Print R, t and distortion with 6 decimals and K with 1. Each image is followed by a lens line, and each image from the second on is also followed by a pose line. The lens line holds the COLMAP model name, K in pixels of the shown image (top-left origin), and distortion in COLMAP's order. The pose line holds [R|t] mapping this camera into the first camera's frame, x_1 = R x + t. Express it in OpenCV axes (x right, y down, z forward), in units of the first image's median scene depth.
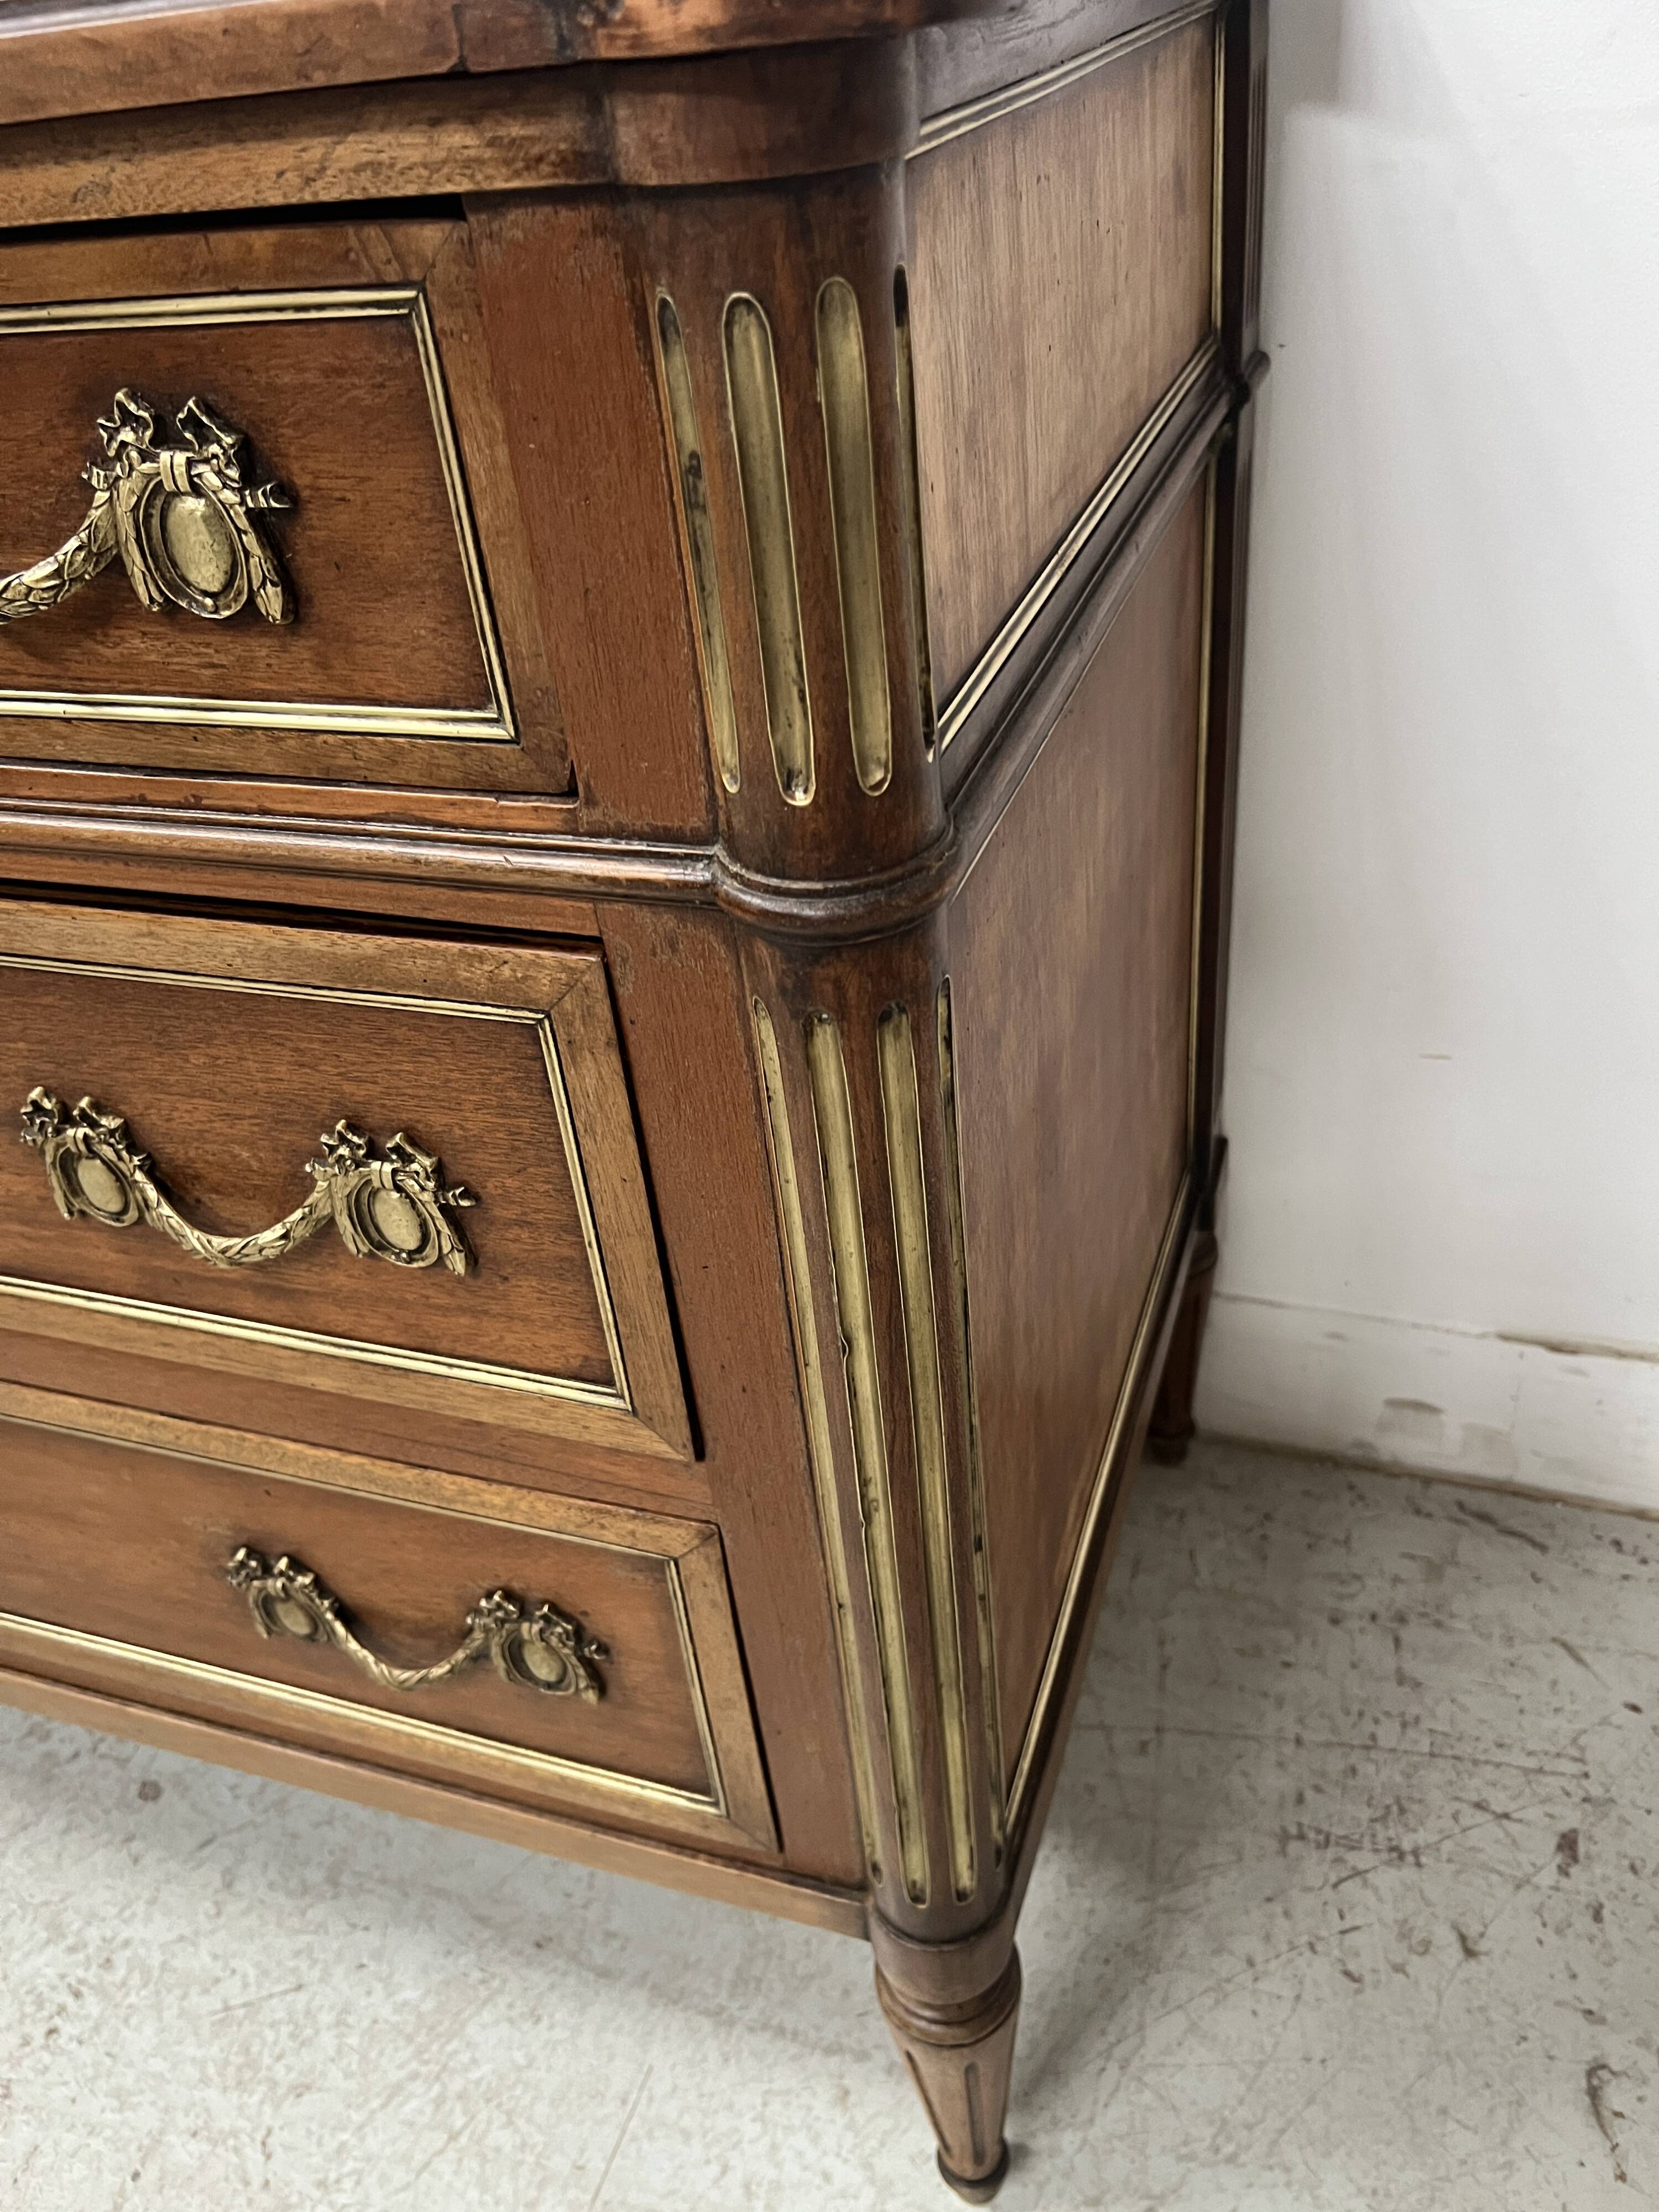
lens RADIAL K [[1669.1, 0, 832.0], [0, 1669.1, 1101.5], [0, 0, 1]] dist [0.040275, -0.051423]
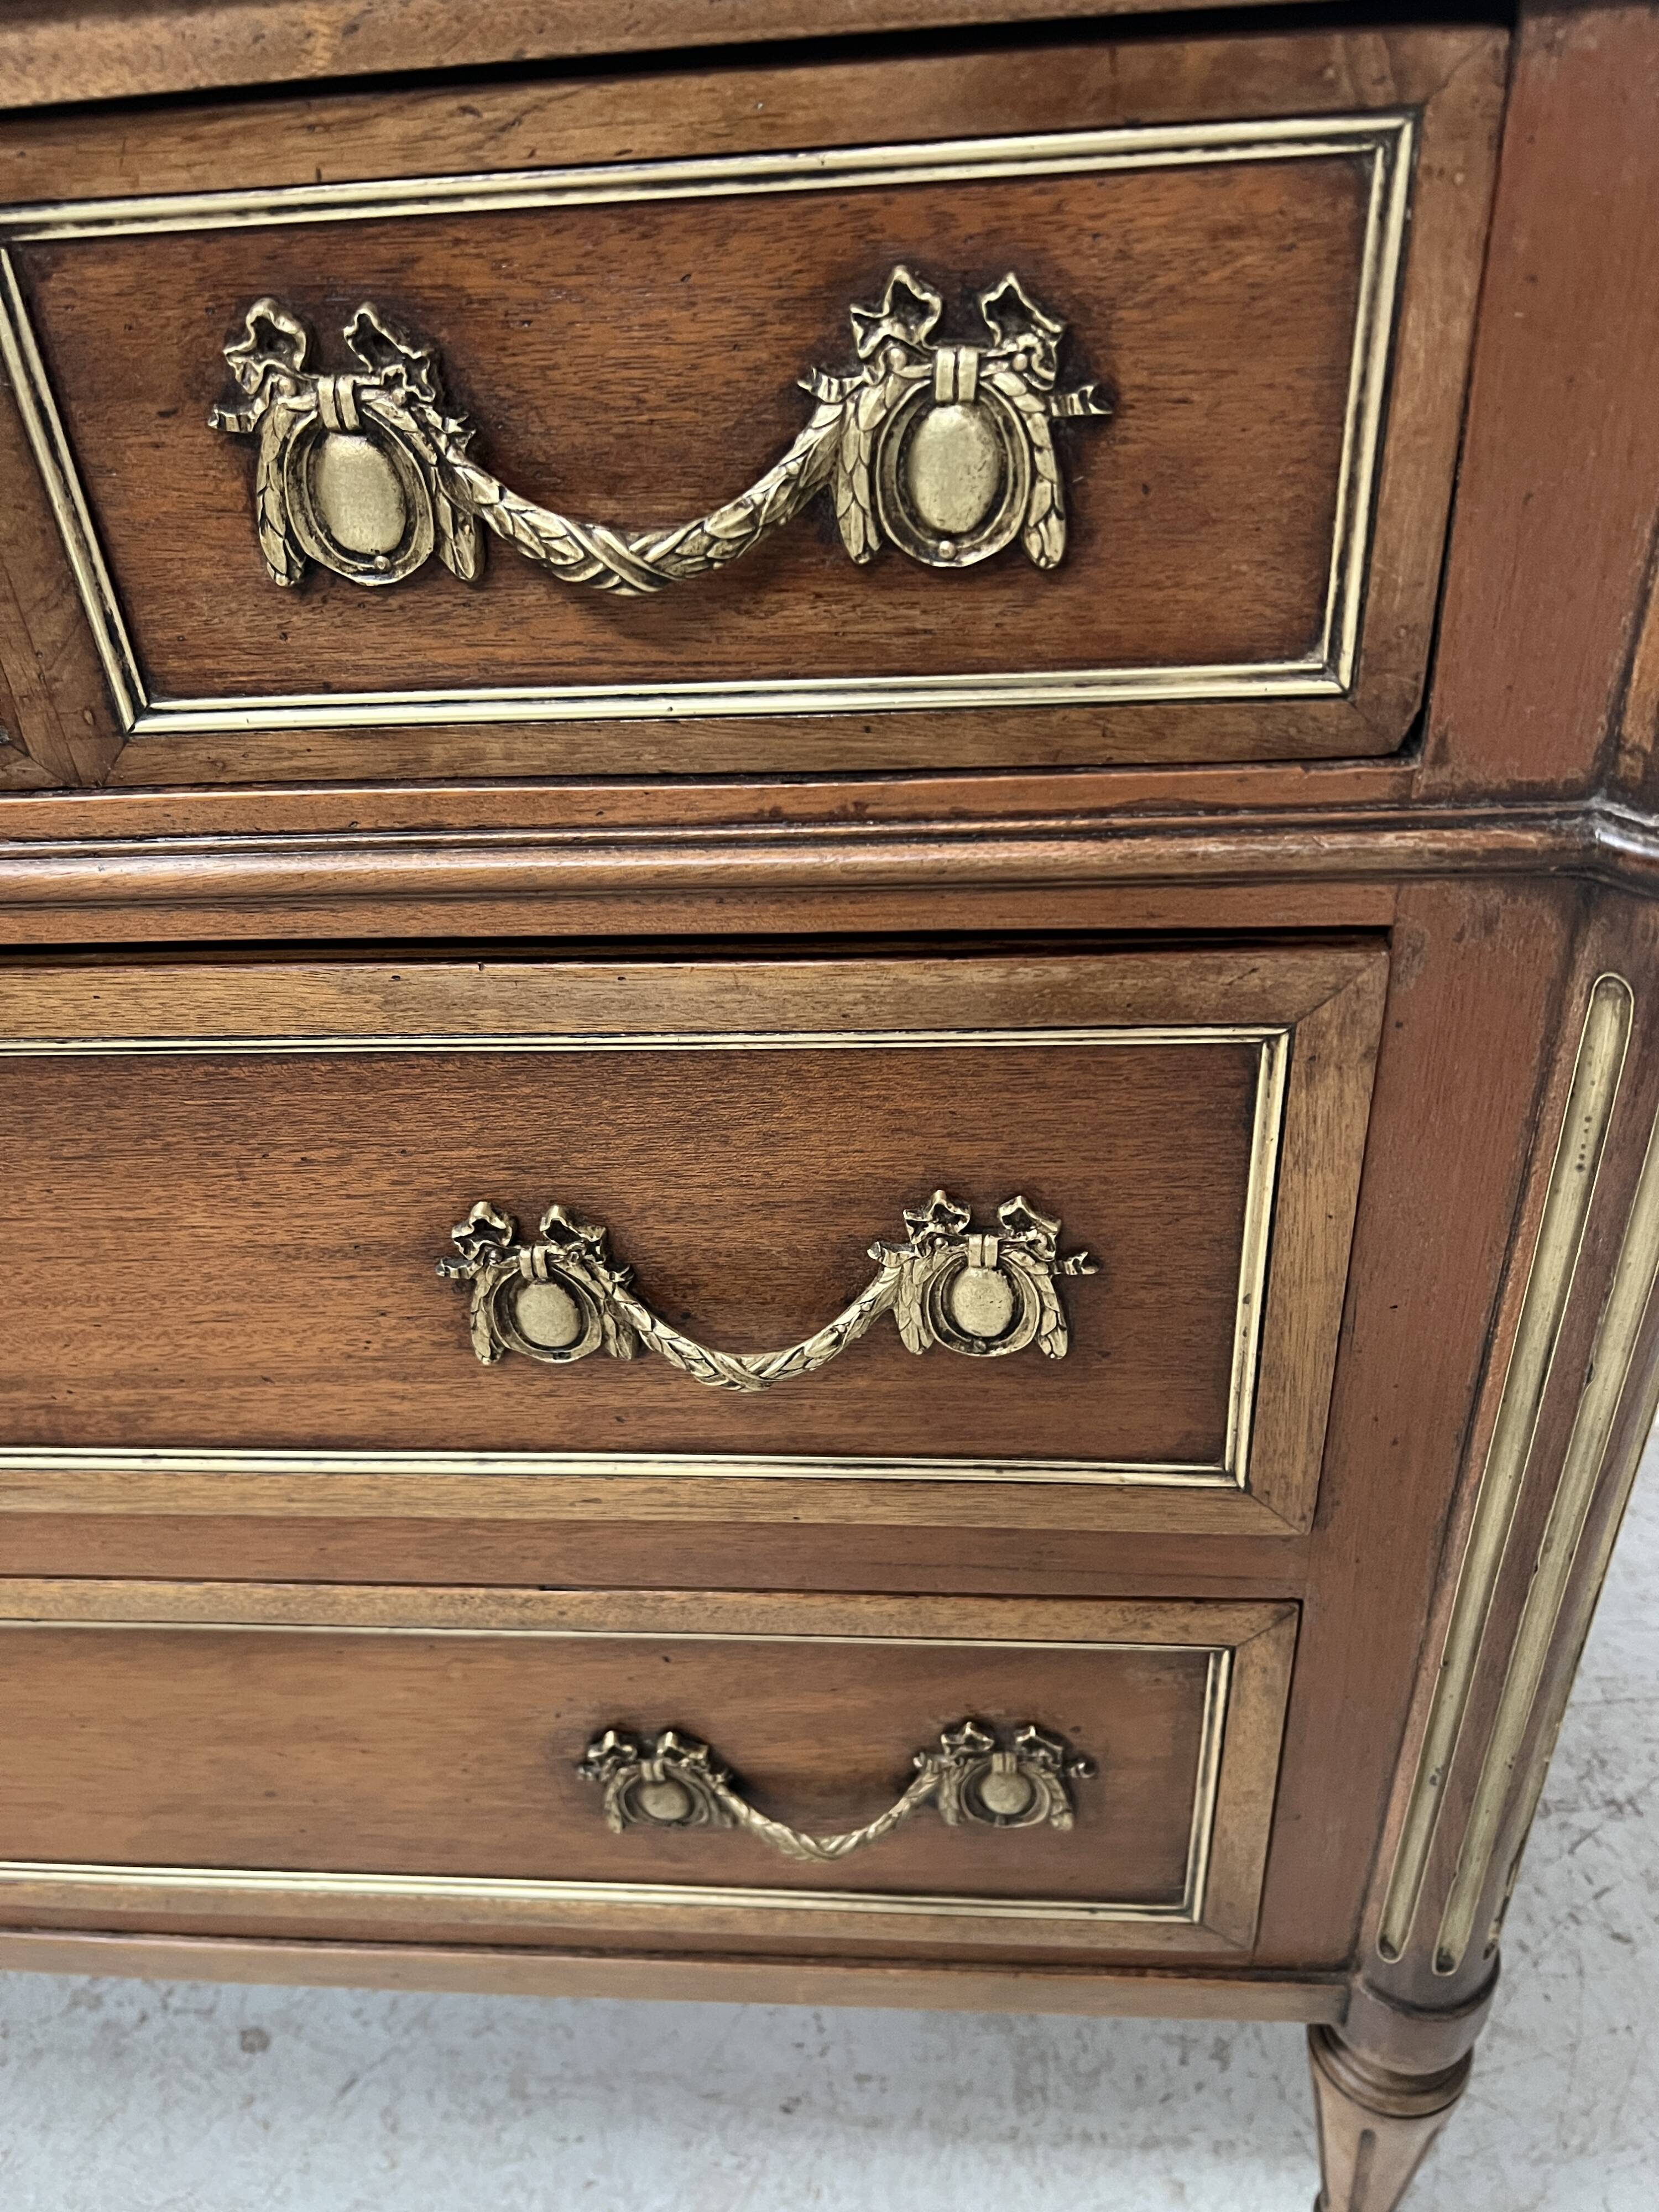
lens RADIAL K [[1669.1, 0, 844.2], [0, 1669.1, 1112.4], [0, 0, 1]] dist [0.040275, -0.051423]
pose [[0.967974, -0.115906, 0.222692, -0.490396], [0.118712, 0.992928, 0.000791, -0.031847], [-0.221209, 0.025671, 0.974889, 0.197505]]
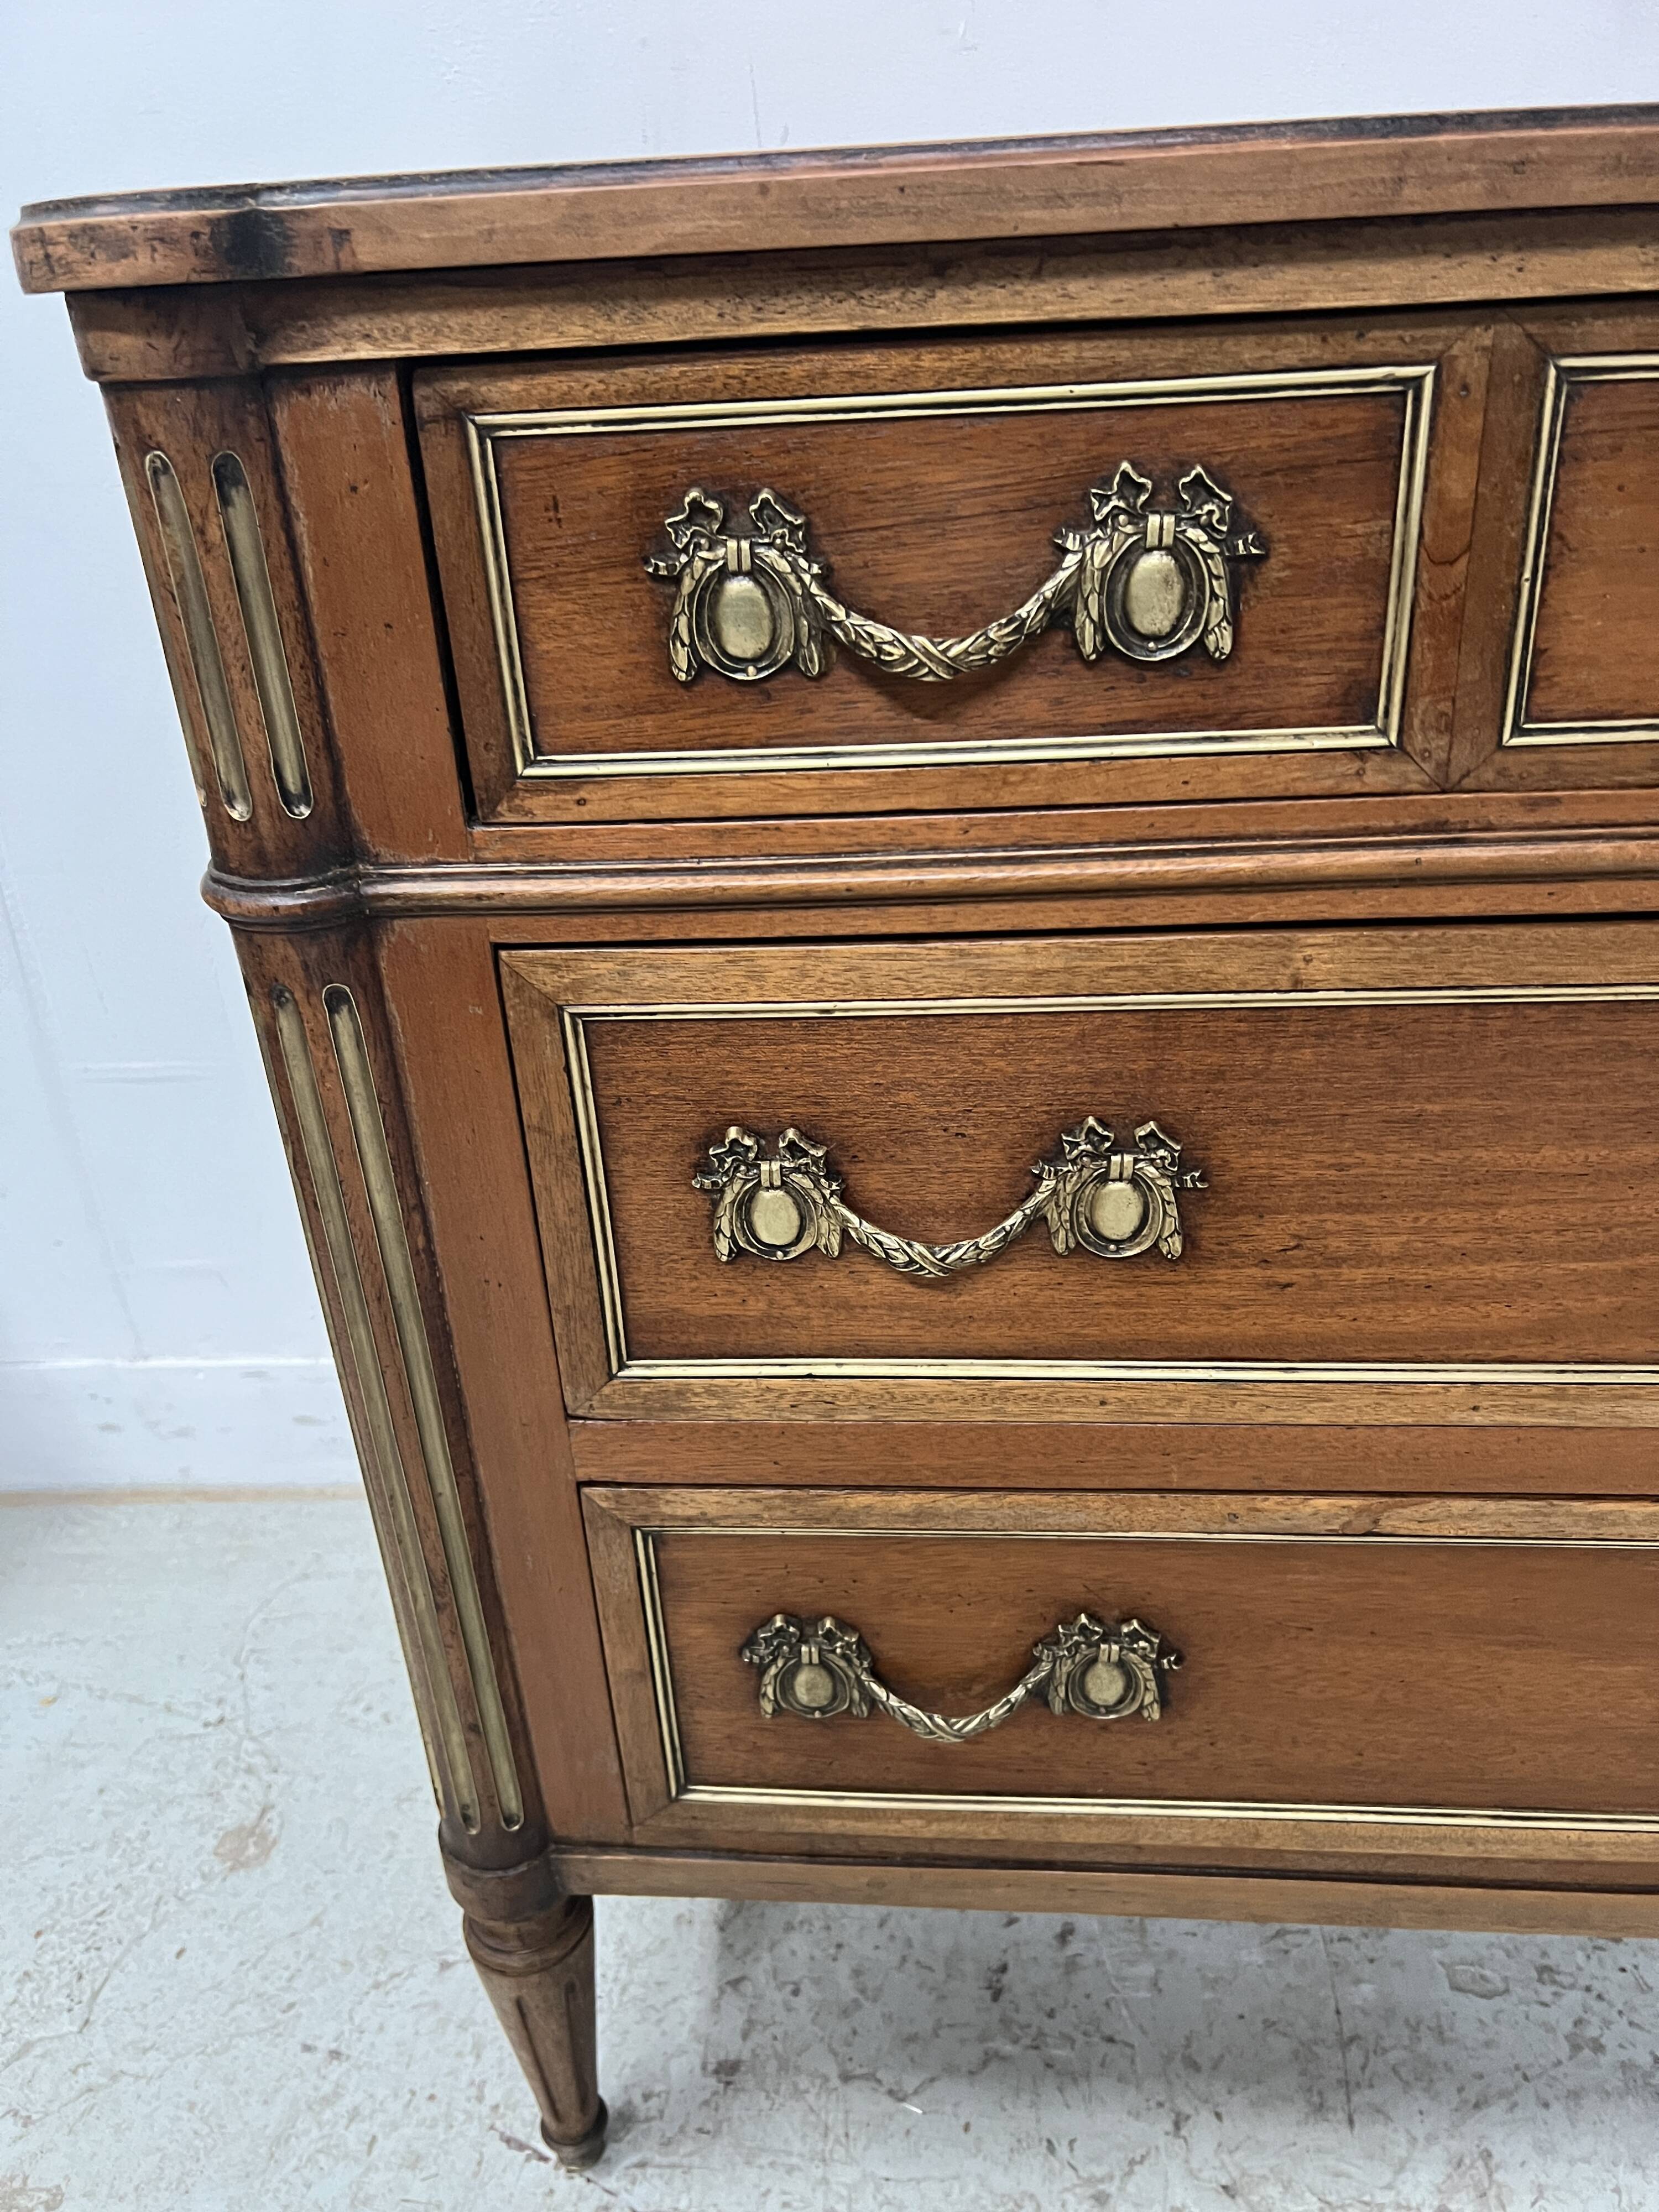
lens RADIAL K [[1669.1, 0, 819.4], [0, 1669.1, 1111.0], [0, 0, 1]] dist [0.040275, -0.051423]
pose [[0.969045, -0.079930, 0.233588, -2.008366], [0.109257, 0.987289, -0.115423, -0.054849], [-0.221394, 0.137372, 0.965460, 0.433786]]
